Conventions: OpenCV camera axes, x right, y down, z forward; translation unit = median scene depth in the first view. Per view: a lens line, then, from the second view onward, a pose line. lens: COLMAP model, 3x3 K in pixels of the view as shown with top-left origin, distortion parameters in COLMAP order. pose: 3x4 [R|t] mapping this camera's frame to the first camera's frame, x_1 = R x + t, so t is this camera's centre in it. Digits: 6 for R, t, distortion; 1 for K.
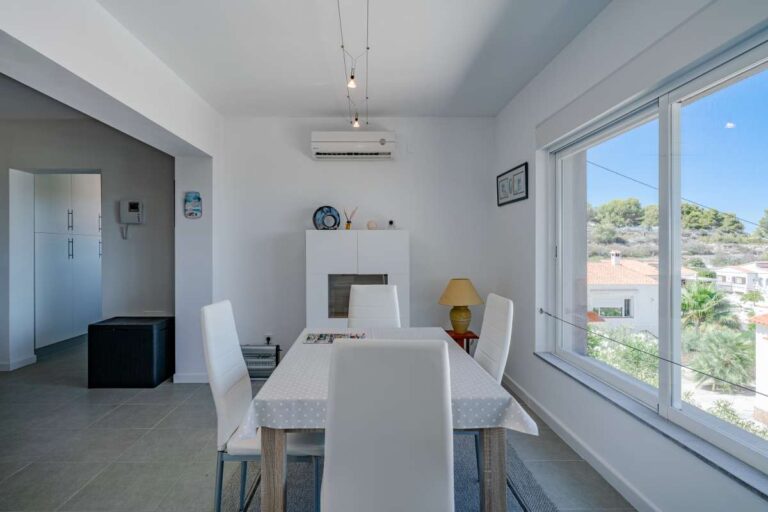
lens RADIAL K [[426.6, 0, 370.2], [0, 426.6, 248.6], [0, 0, 1]] dist [0.001327, 0.002633]
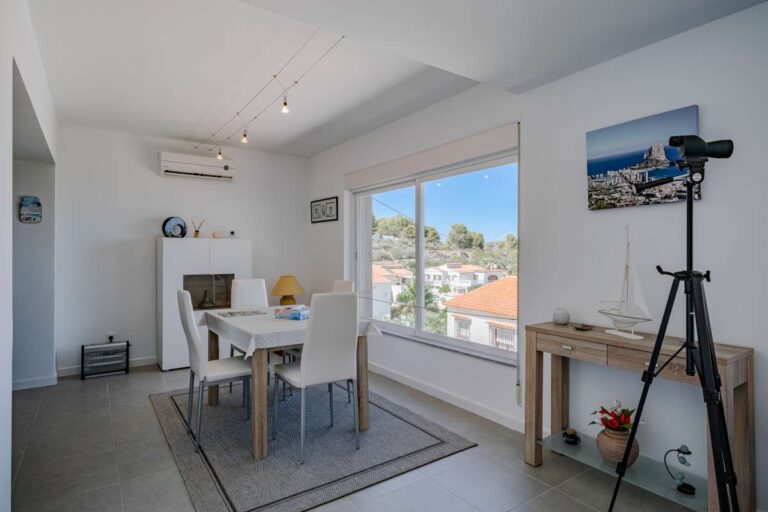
lens RADIAL K [[433.6, 0, 383.2], [0, 433.6, 252.6], [0, 0, 1]] dist [-0.002242, 0.011421]
pose [[0.831382, 0.002271, 0.555696, -0.282495], [-0.000748, 0.999995, -0.002967, 0.000516], [-0.555701, 0.002051, 0.831380, -0.294274]]
